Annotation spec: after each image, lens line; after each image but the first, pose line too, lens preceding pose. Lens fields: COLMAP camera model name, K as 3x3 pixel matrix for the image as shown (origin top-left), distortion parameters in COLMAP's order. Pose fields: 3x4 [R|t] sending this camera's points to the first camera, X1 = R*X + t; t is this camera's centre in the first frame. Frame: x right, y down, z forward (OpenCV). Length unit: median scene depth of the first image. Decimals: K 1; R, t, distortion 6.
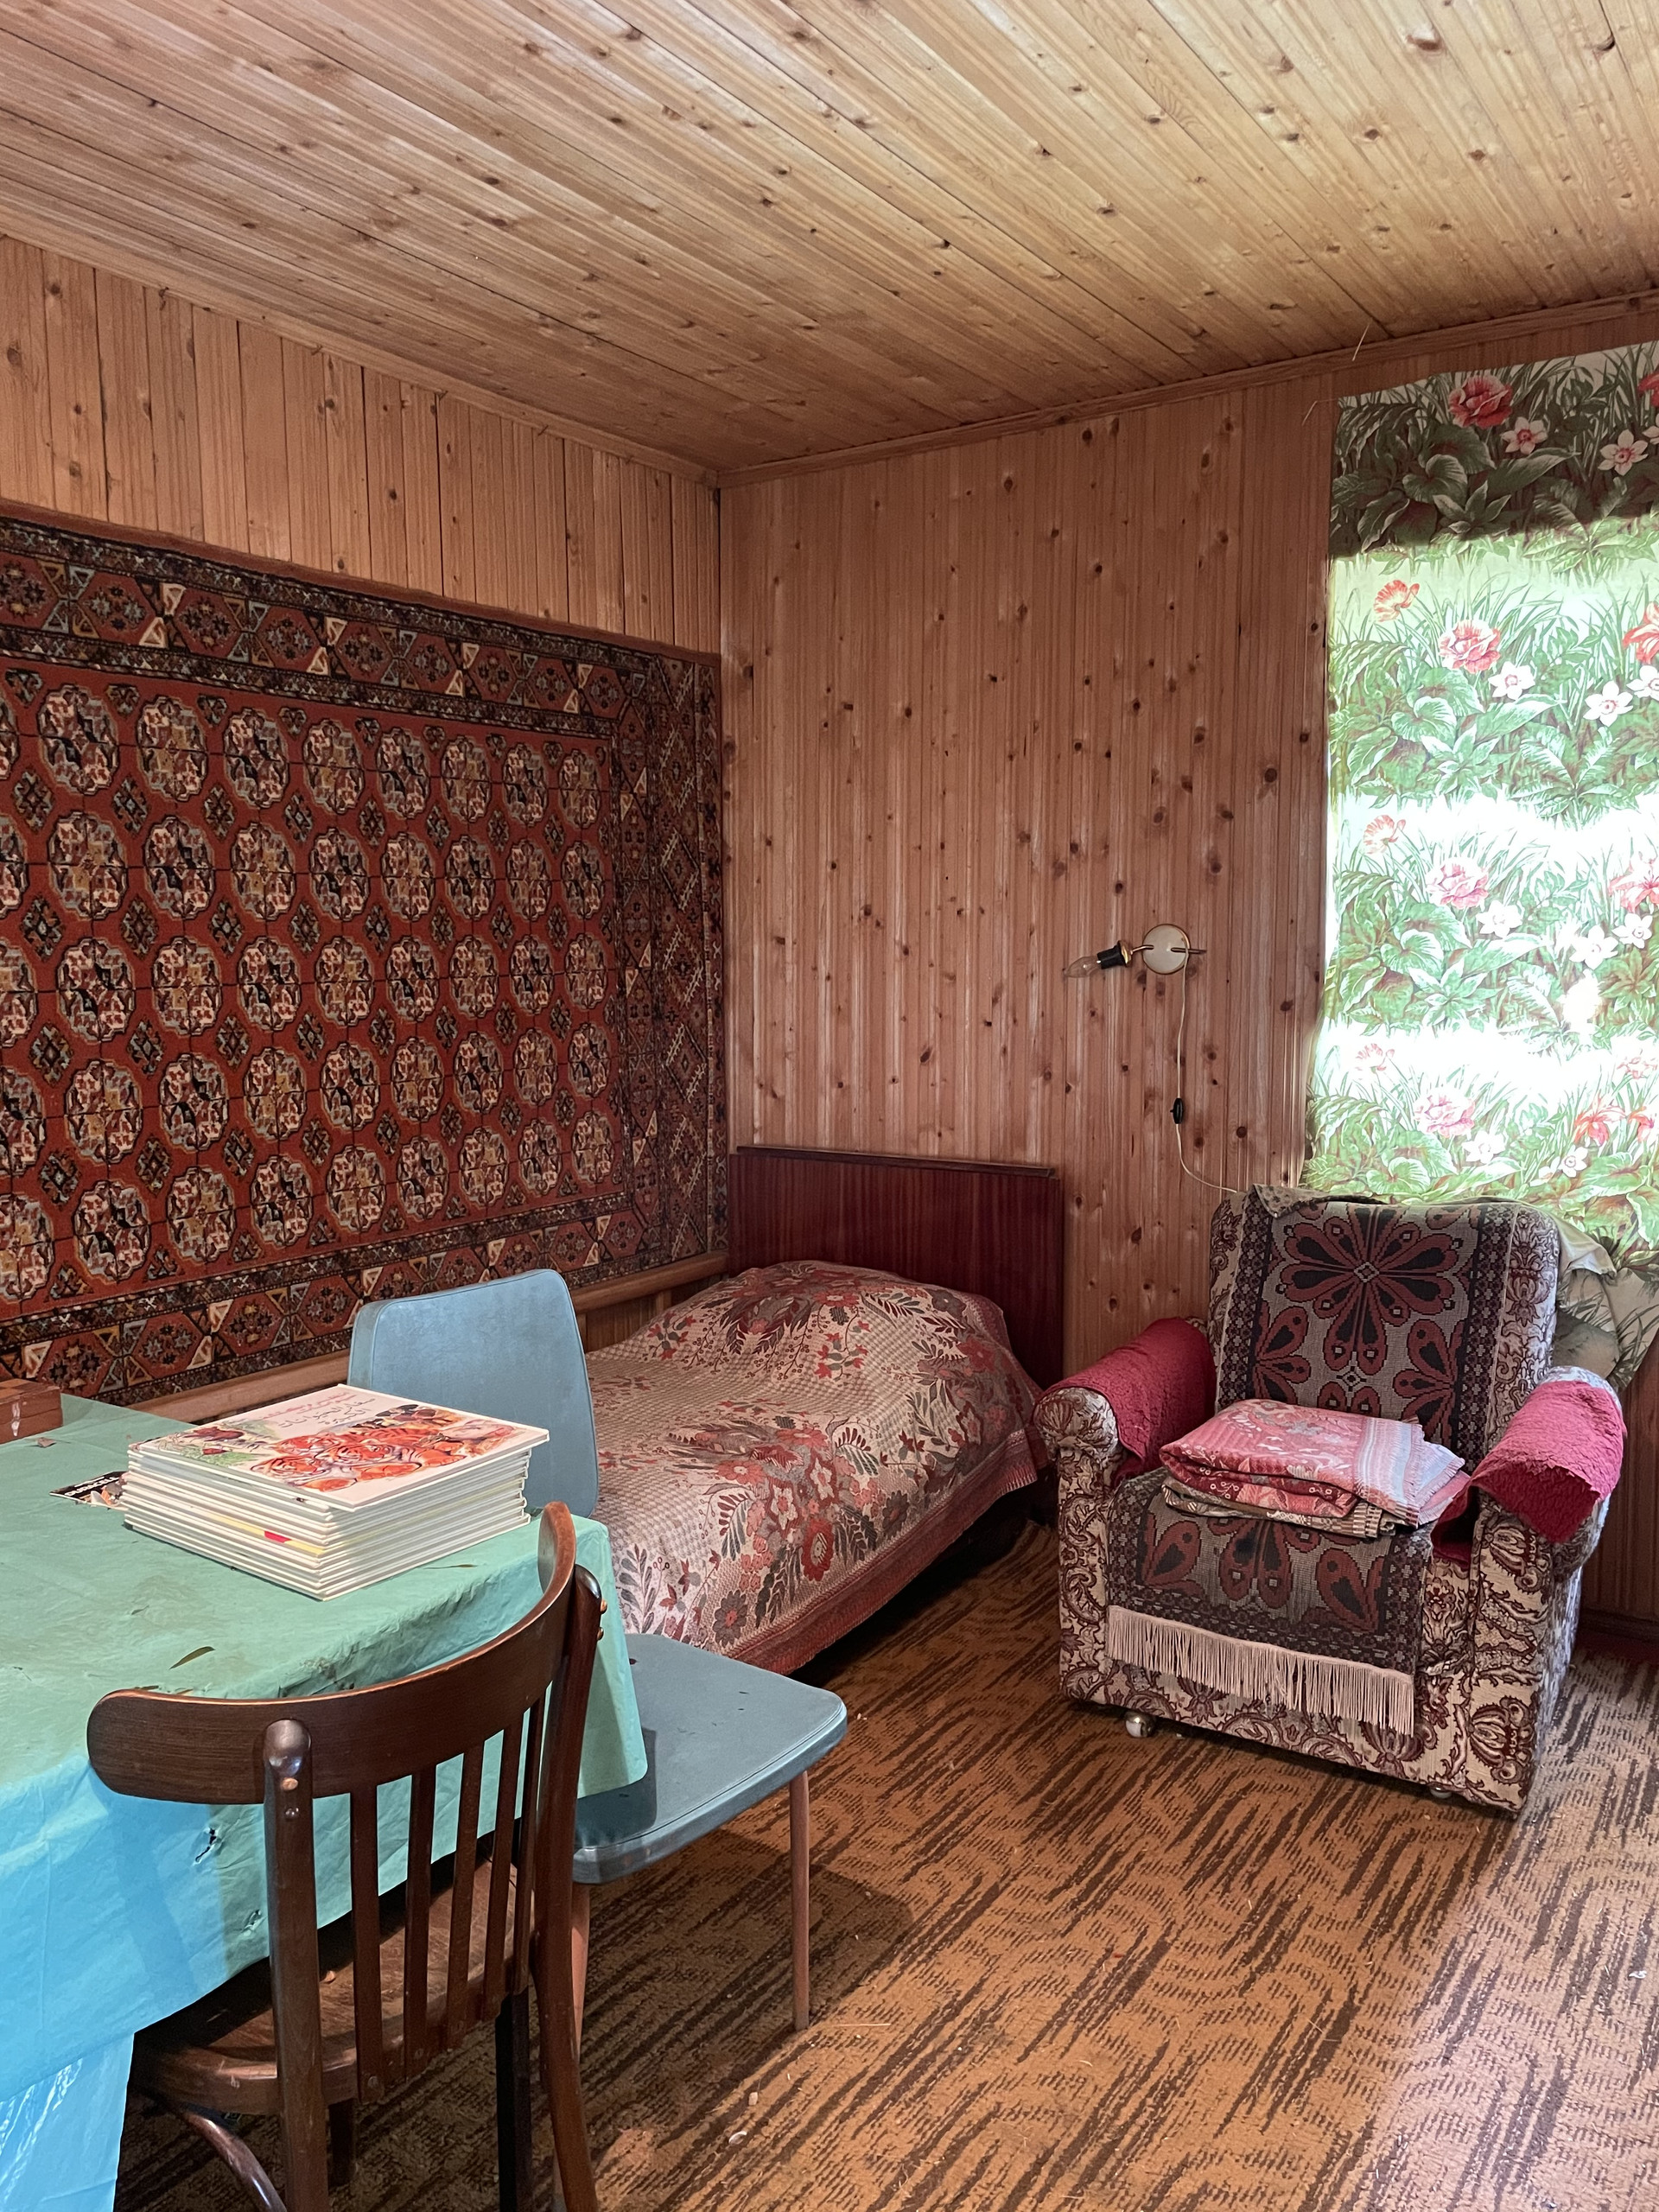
lens RADIAL K [[1661.4, 0, 812.6], [0, 1661.4, 1103.3], [0, 0, 1]] dist [0.087091, -0.107977]
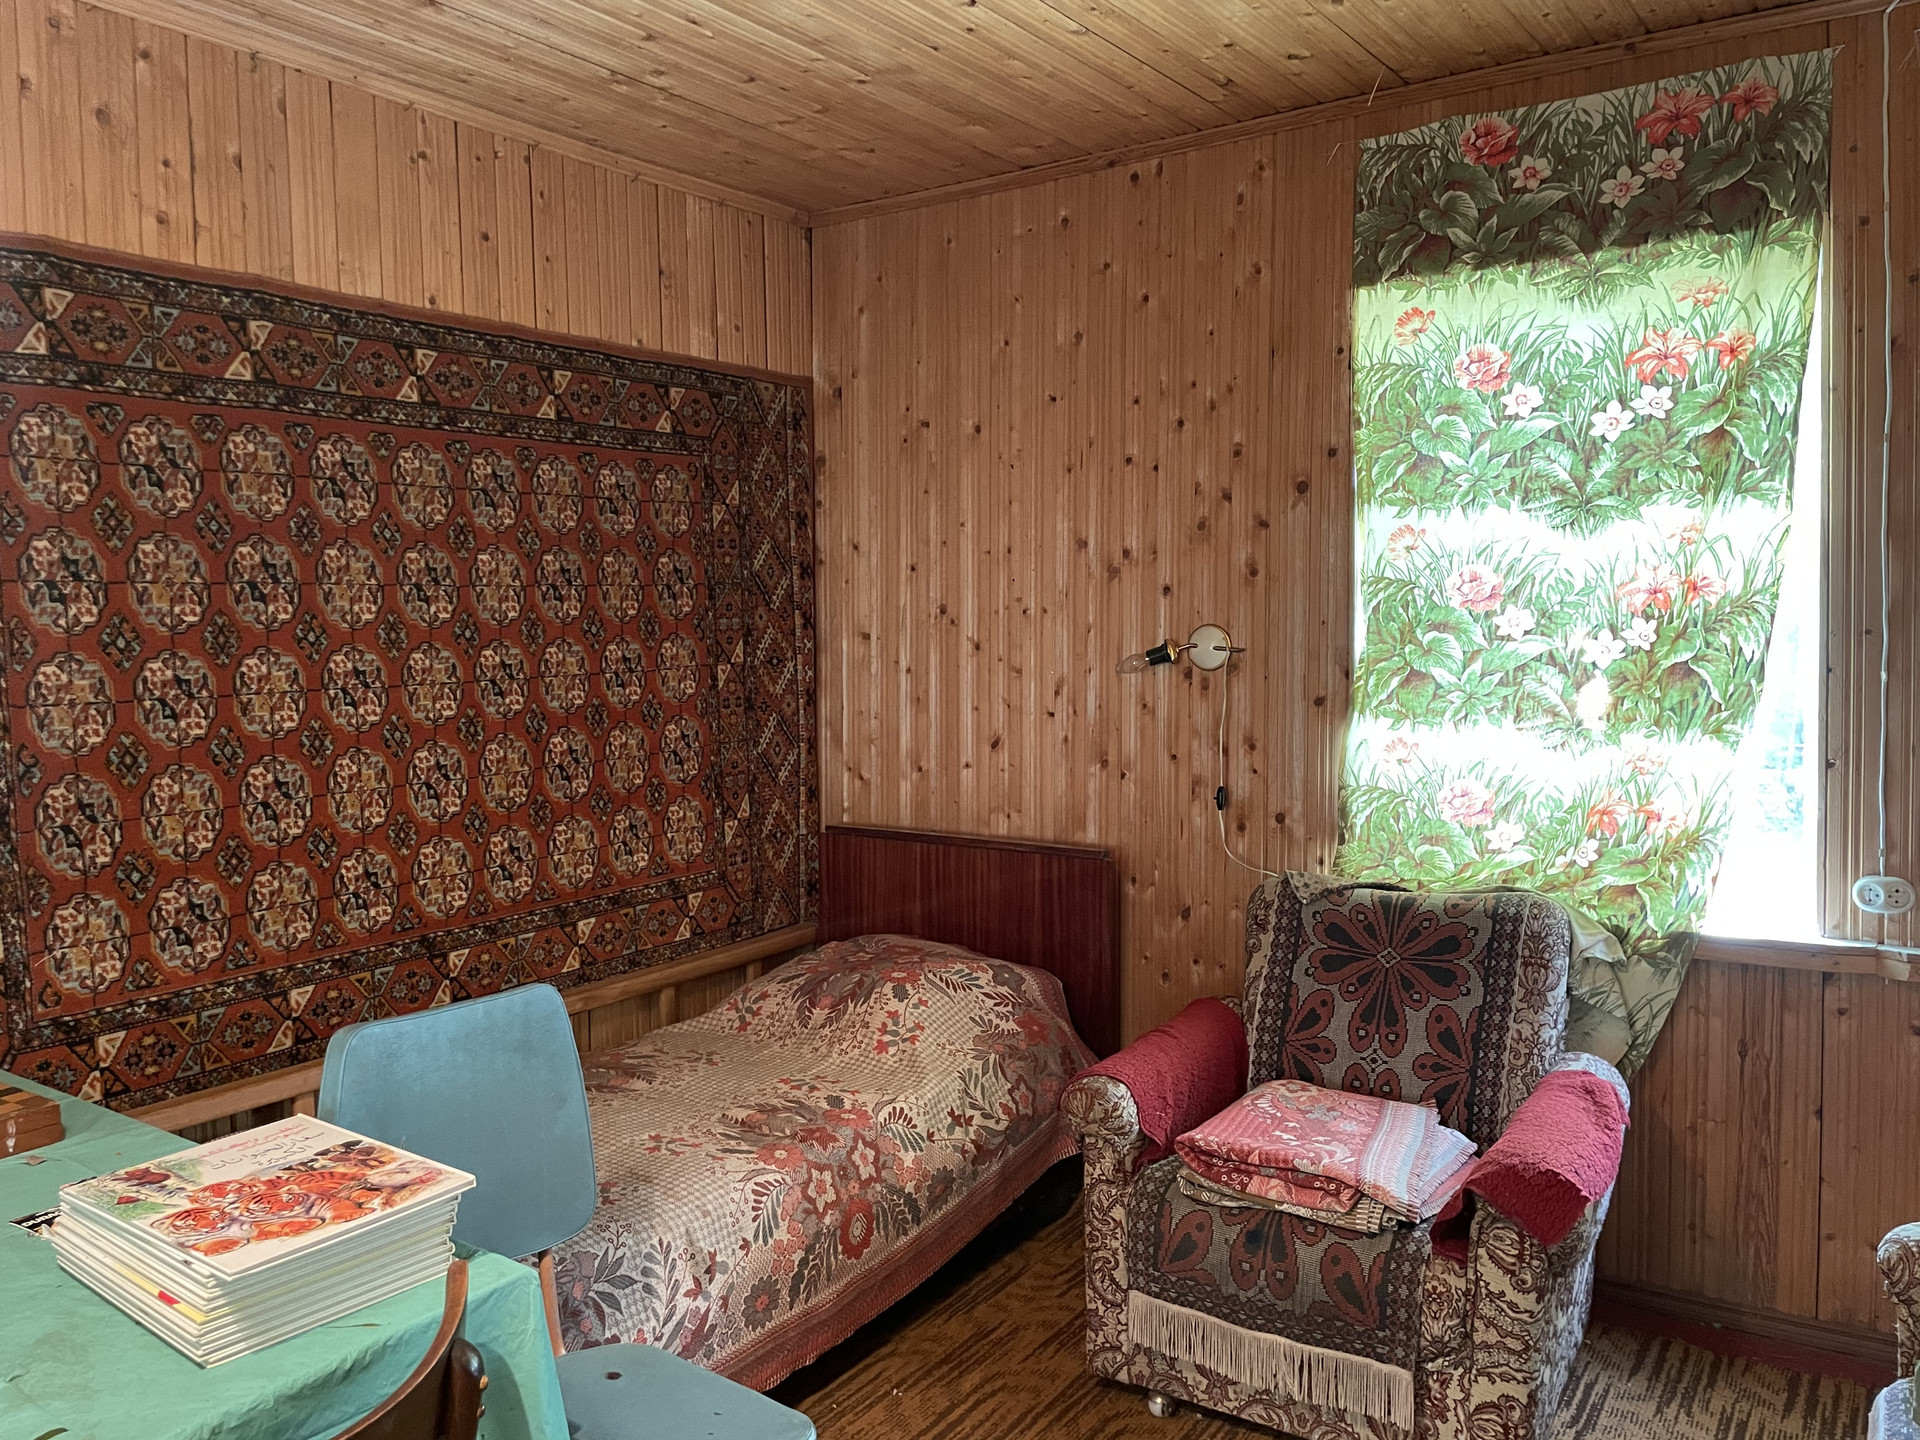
lens RADIAL K [[1442.1, 0, 952.0], [0, 1442.1, 710.6], [0, 0, 1]] dist [0.087091, -0.107977]
pose [[0.999693, -0.002006, -0.024712, 0.077795], [0.001306, 0.999598, -0.028312, -0.028832], [0.024759, 0.028271, 0.999294, 0.073015]]
